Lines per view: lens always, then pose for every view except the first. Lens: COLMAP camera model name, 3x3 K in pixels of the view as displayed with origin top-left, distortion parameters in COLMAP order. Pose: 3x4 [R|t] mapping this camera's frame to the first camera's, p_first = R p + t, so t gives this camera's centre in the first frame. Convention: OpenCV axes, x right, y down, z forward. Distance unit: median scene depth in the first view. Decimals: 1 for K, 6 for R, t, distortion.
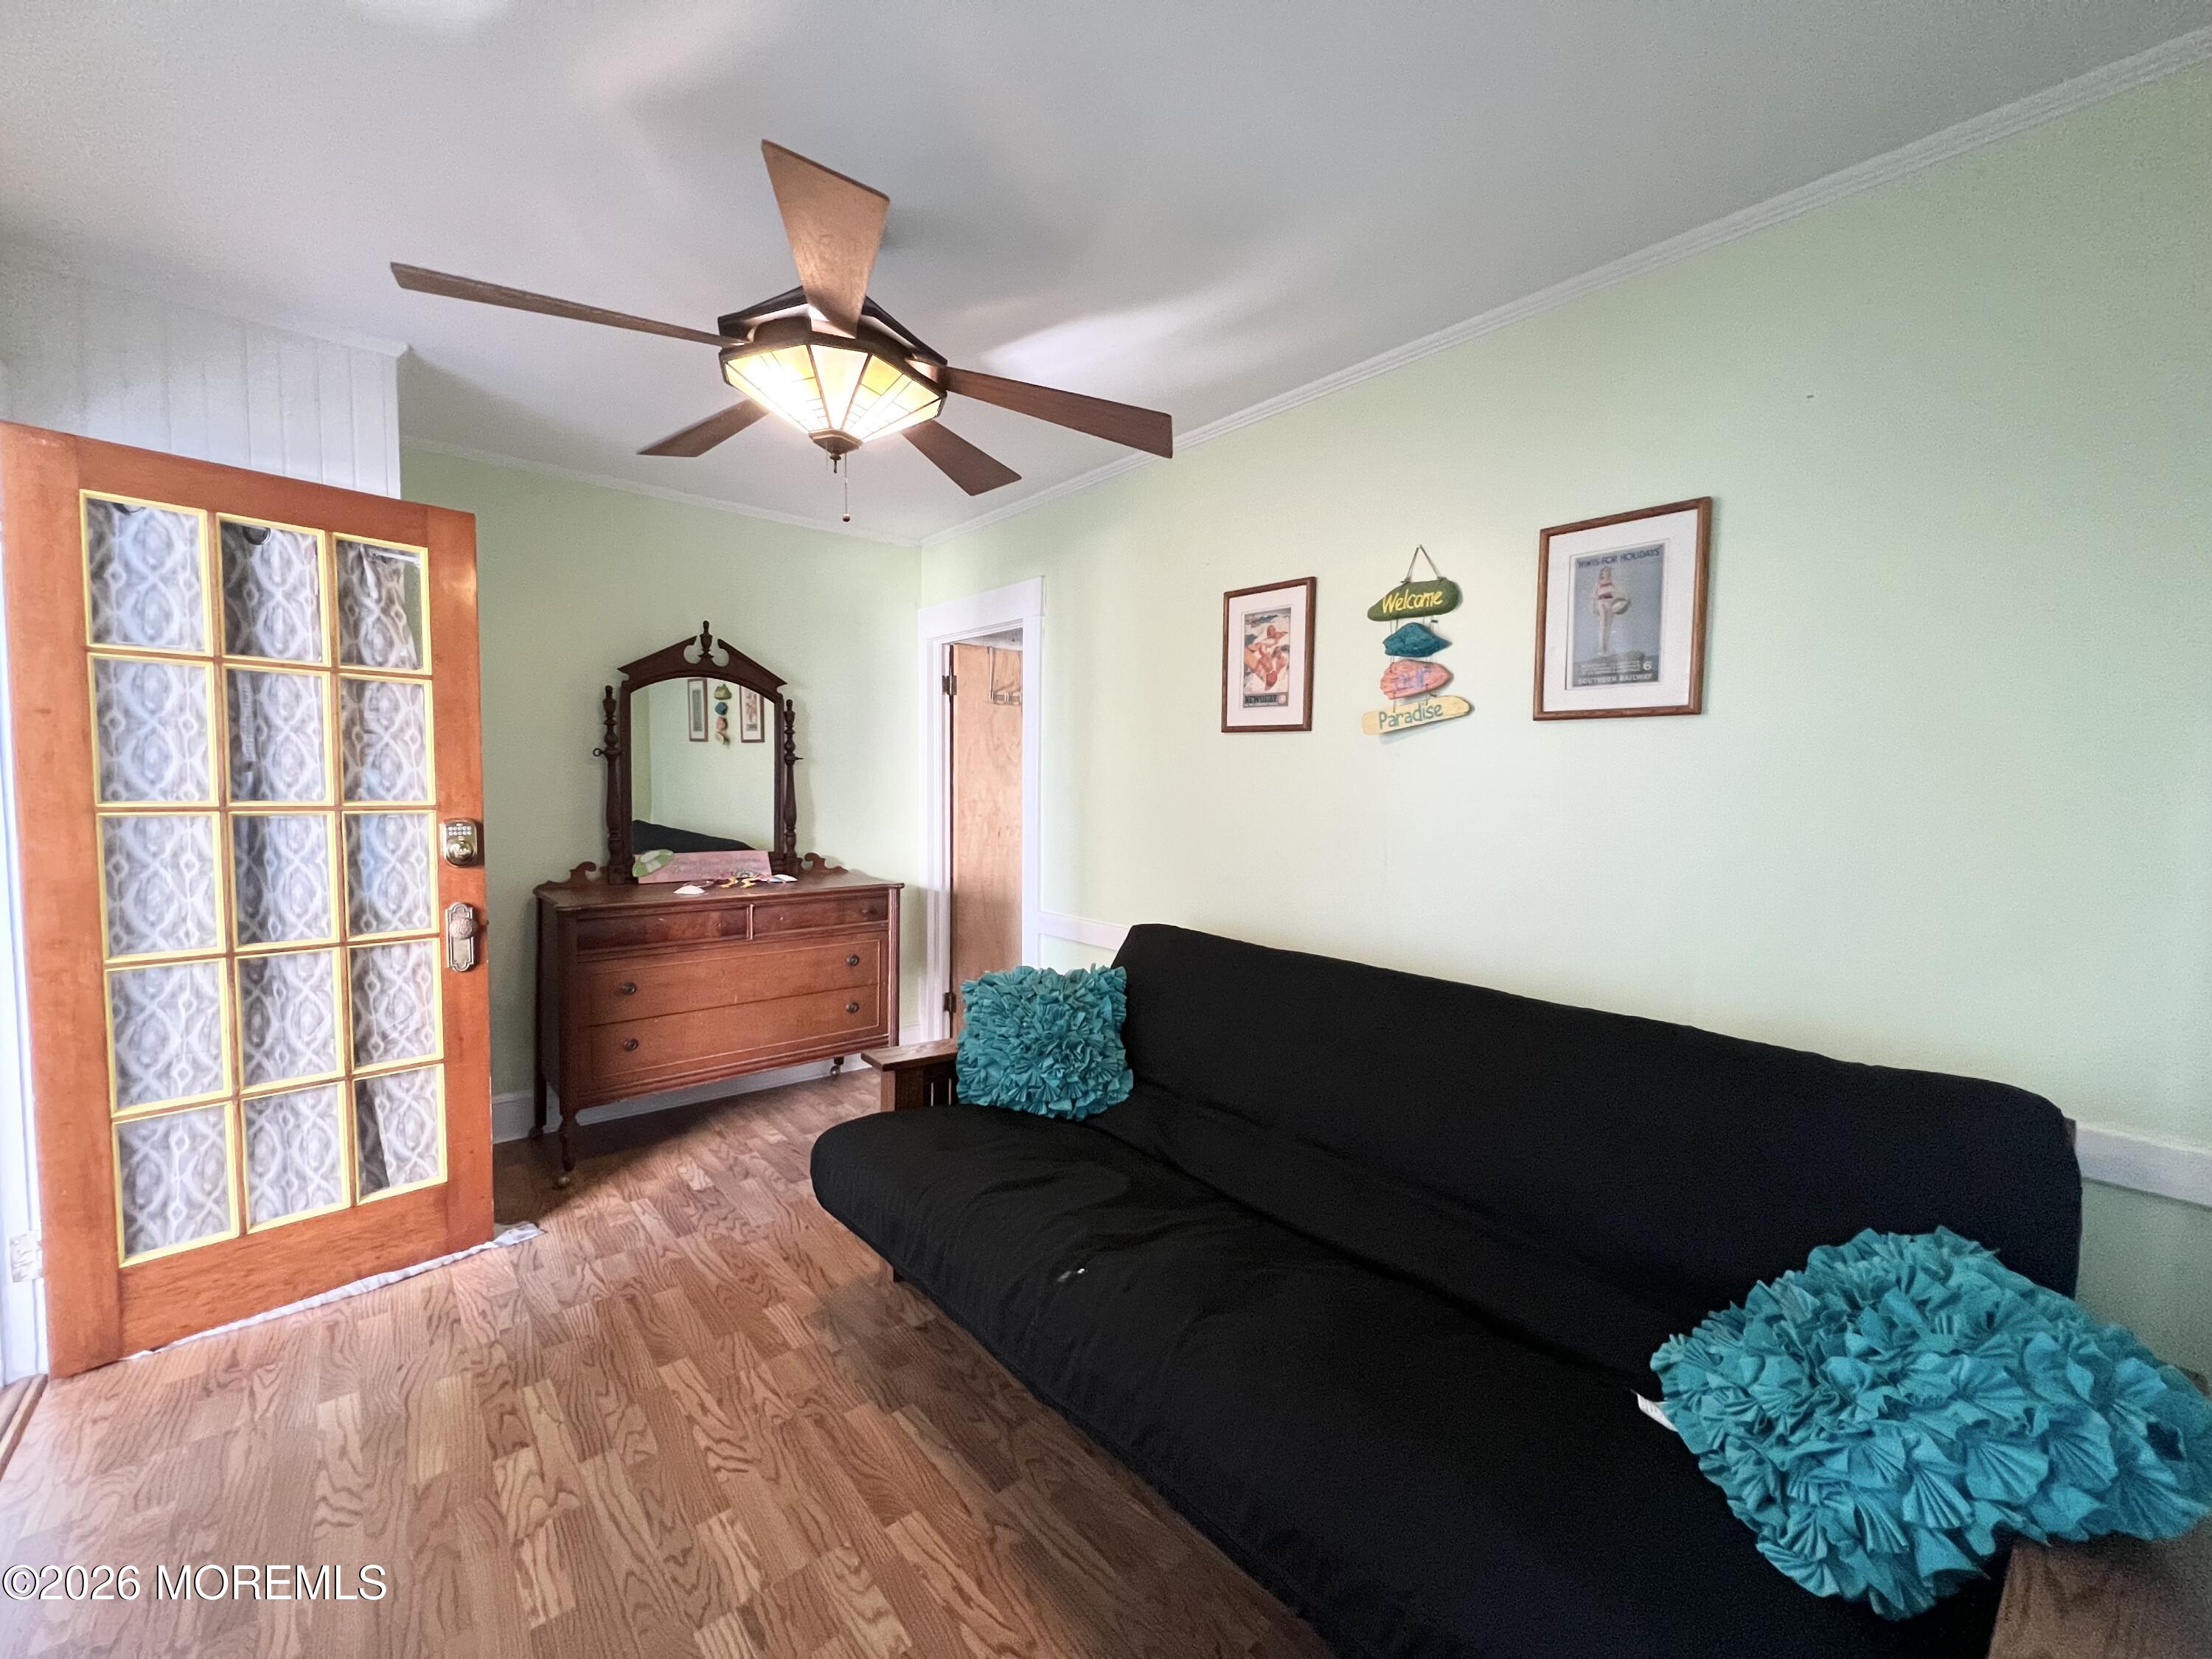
lens RADIAL K [[889.4, 0, 1101.1], [0, 889.4, 817.5], [0, 0, 1]] dist [0.001335, 0.000235]
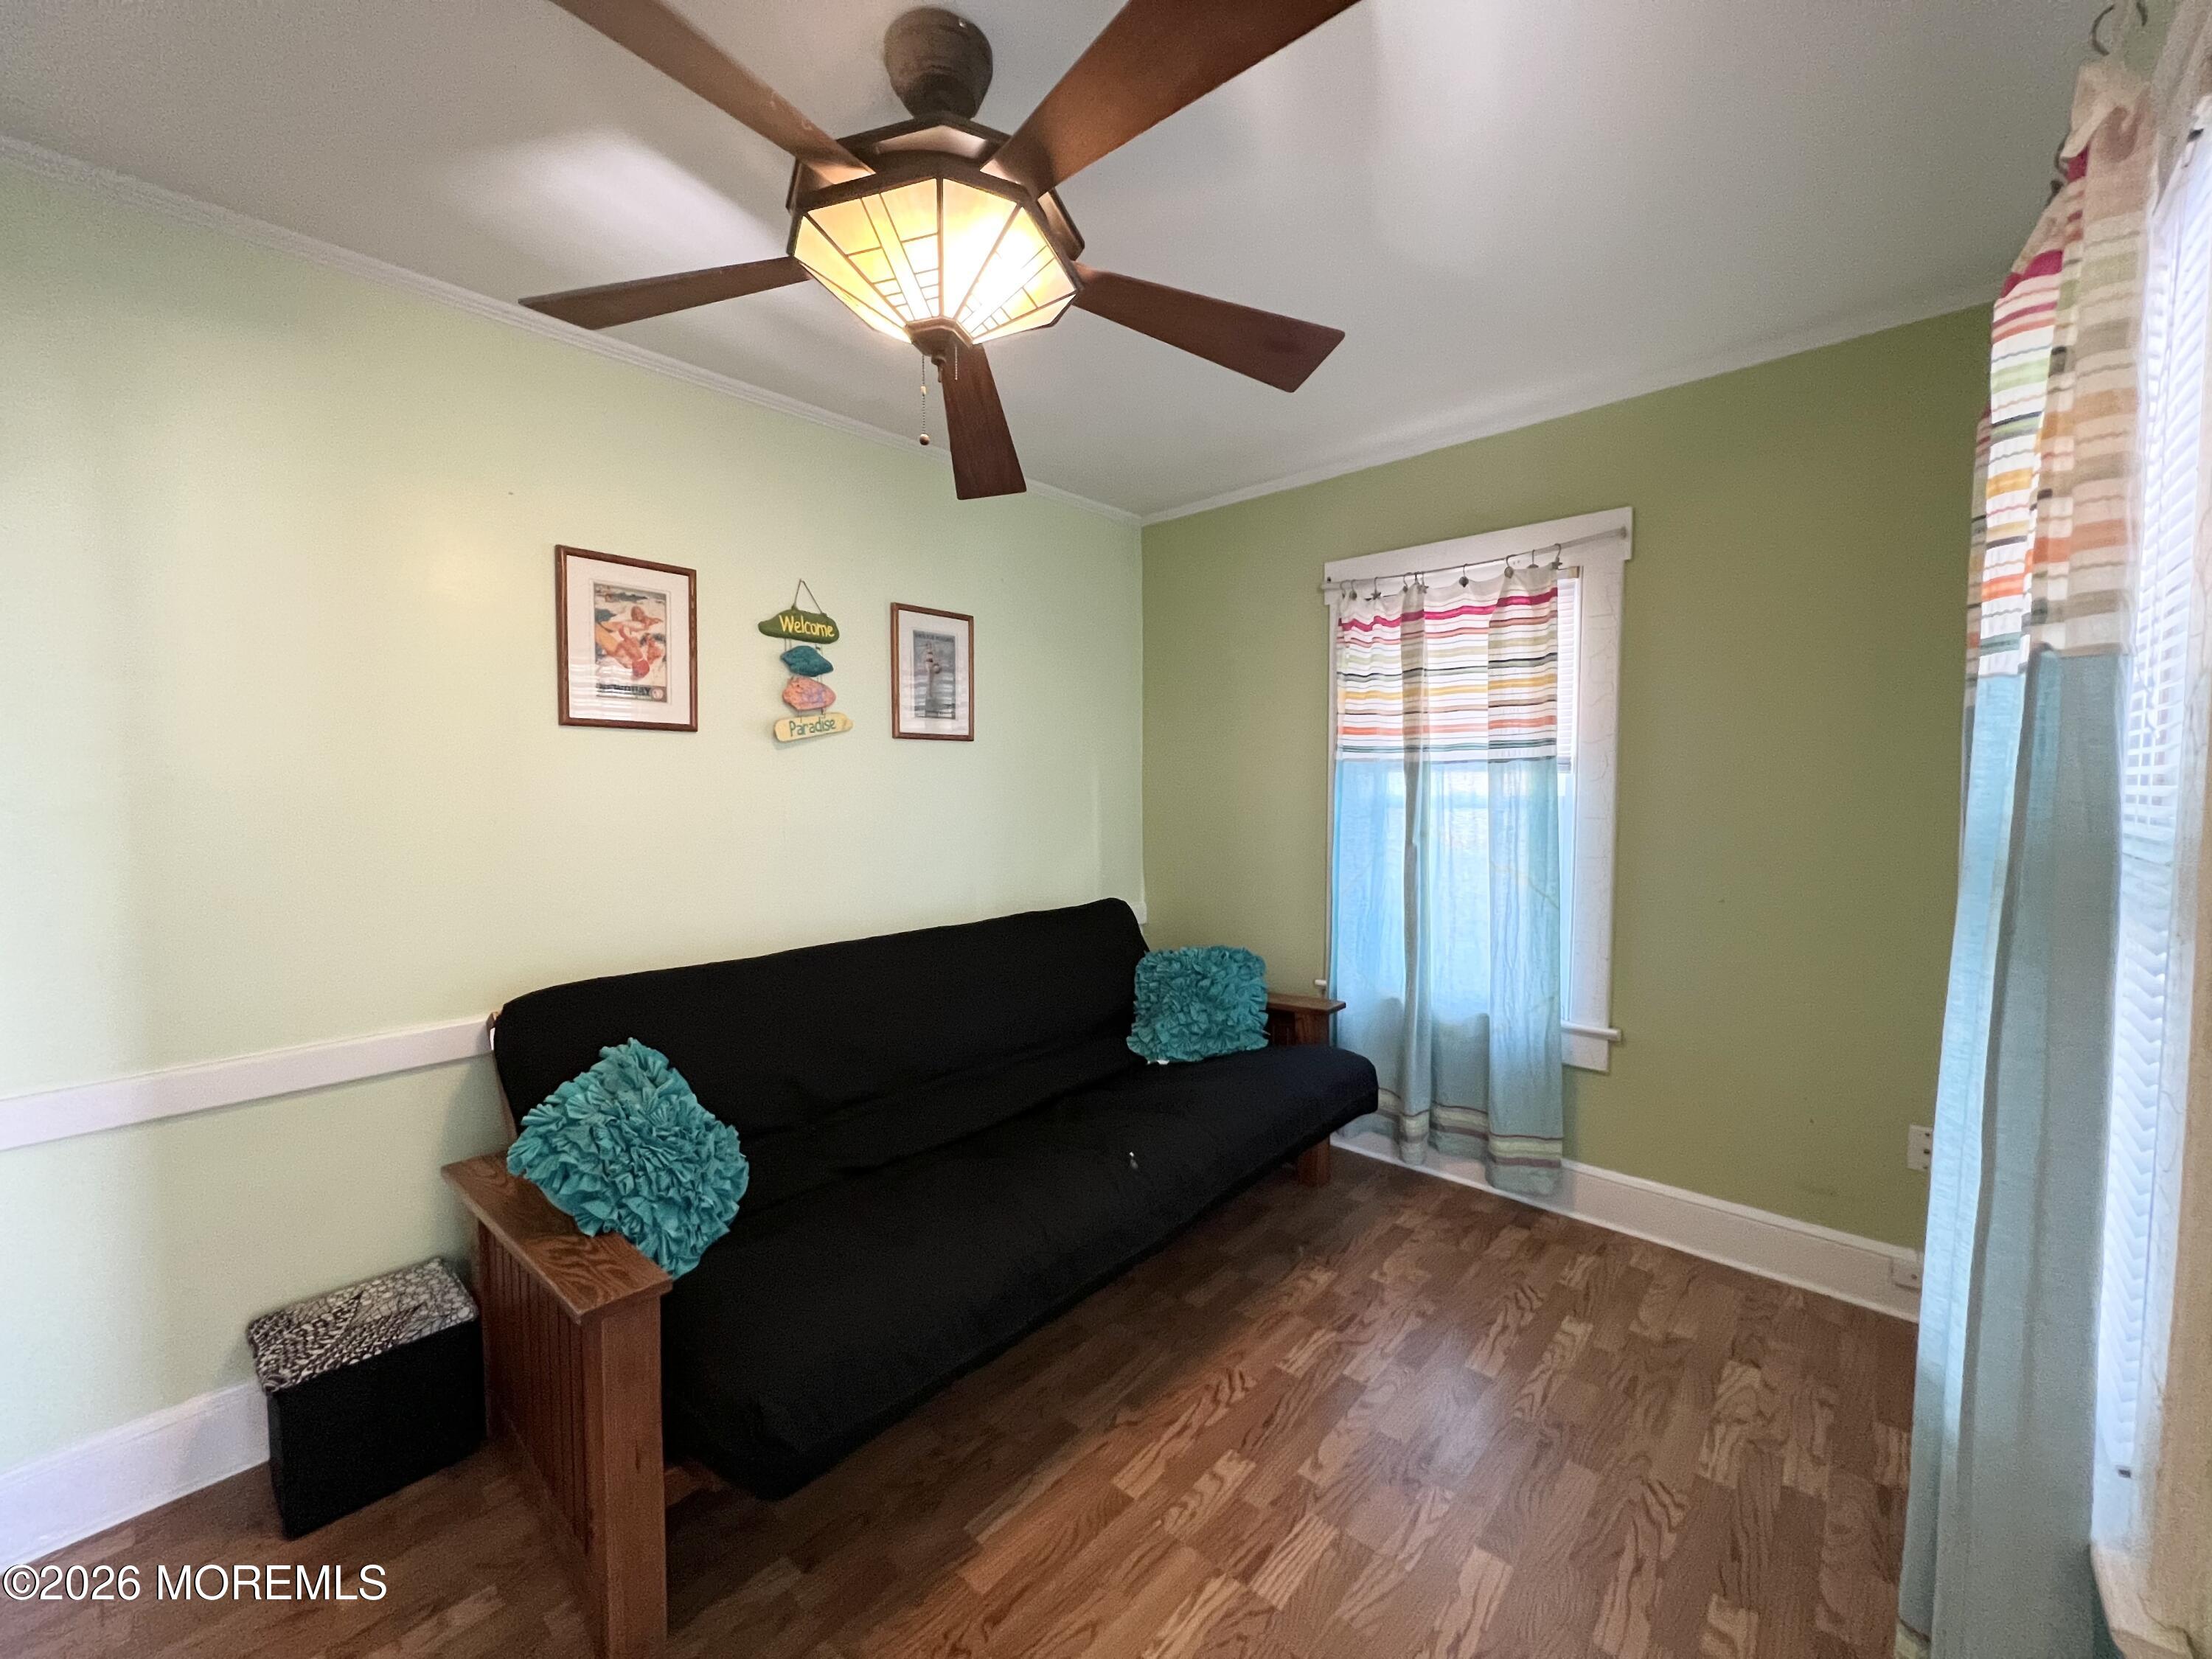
lens RADIAL K [[876.5, 0, 1110.7], [0, 876.5, 832.3], [0, 0, 1]] dist [-0.023567, -0.000029]
pose [[-0.144953, -0.060297, 0.987600, -0.852778], [0.058454, 0.995876, 0.069382, -0.034910], [-0.987710, 0.067786, -0.140830, 0.802497]]
